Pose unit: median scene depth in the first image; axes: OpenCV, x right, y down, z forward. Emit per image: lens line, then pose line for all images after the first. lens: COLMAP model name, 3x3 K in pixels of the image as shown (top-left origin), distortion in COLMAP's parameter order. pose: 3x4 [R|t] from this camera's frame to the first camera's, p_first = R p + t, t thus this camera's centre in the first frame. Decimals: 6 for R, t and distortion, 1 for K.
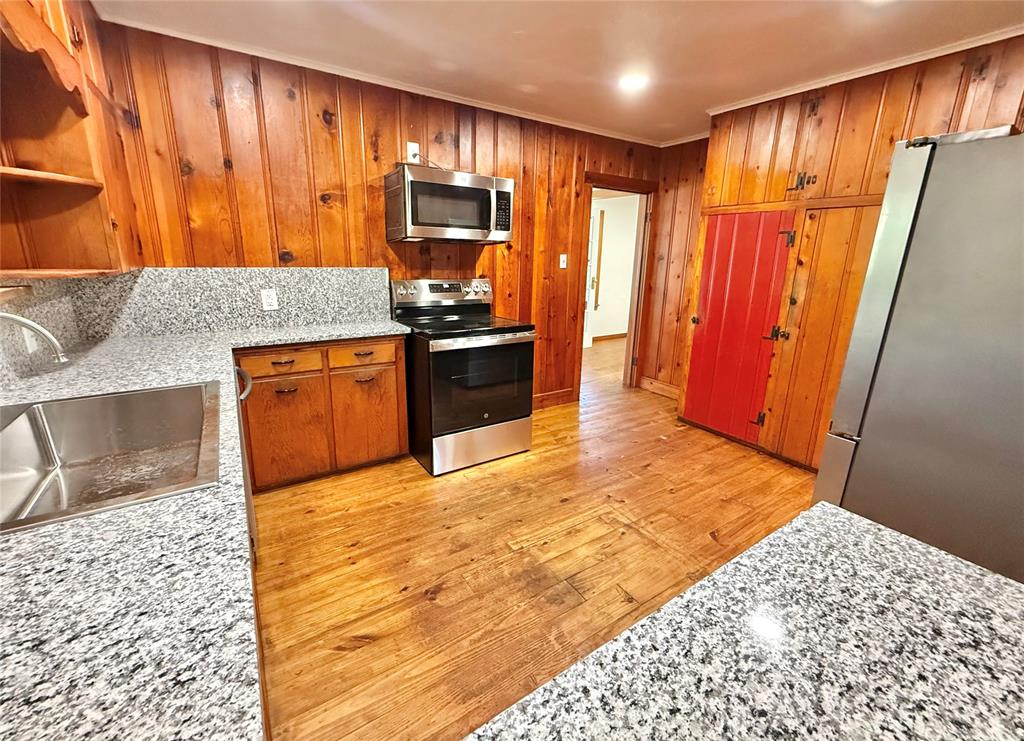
lens RADIAL K [[433.3, 0, 510.1], [0, 433.3, 358.2], [0, 0, 1]] dist [0.000609, -0.000060]
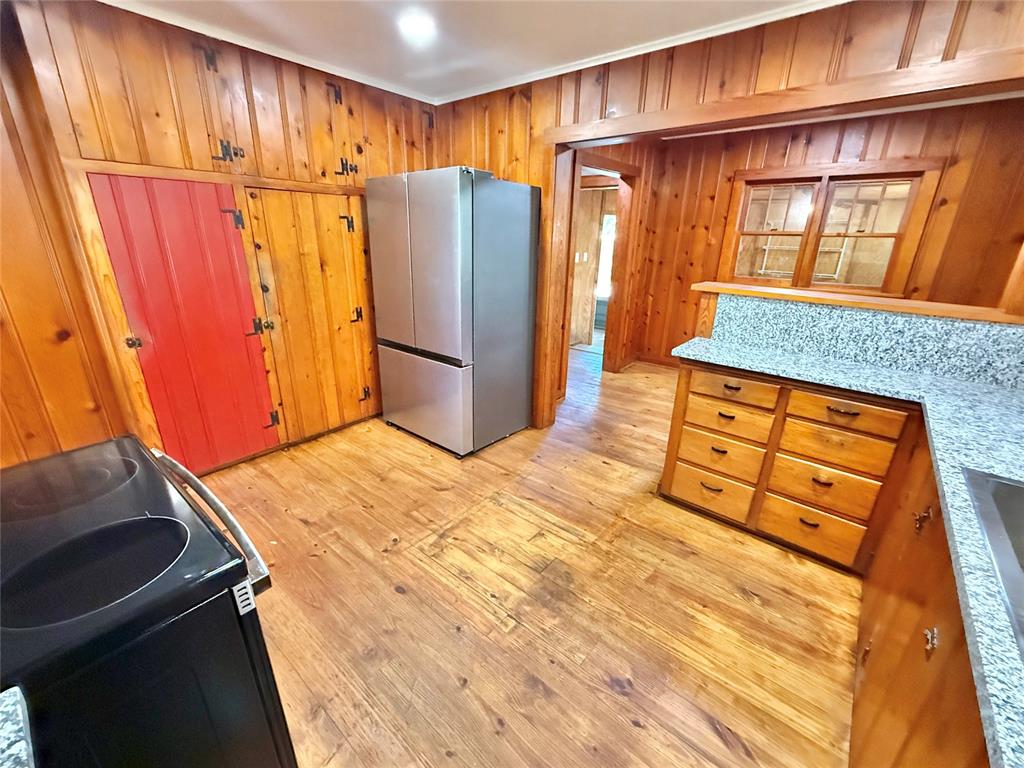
lens RADIAL K [[429.1, 0, 512.0], [0, 429.1, 384.0], [0, 0, 1]] dist [0.000513, 0.000004]
pose [[-0.299250, -0.340674, 0.891286, -0.443554], [0.200394, 0.890820, 0.407778, -0.237622], [-0.932894, 0.300636, -0.198308, 0.809793]]
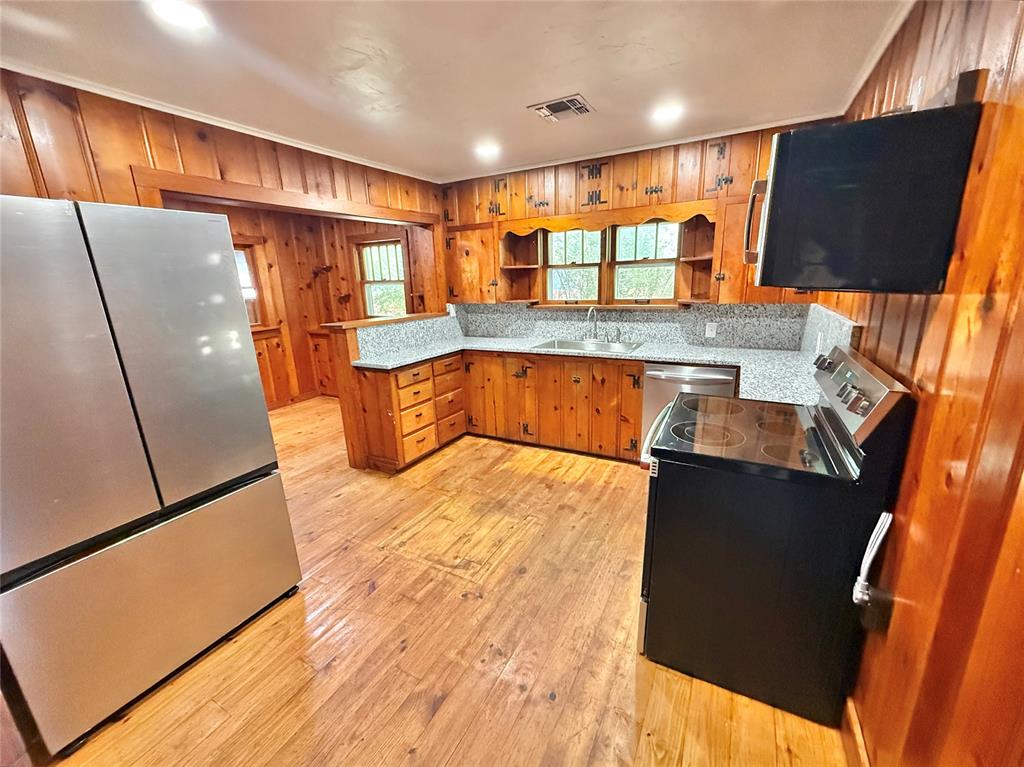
lens RADIAL K [[411.1, 0, 512.0], [0, 411.1, 383.5], [0, 0, 1]] dist [0.002092, 0.000250]
pose [[-0.878478, 0.129123, -0.460004, 0.468768], [-0.096796, 0.894724, 0.436003, -0.384697], [0.467875, 0.427546, -0.773497, 1.409431]]
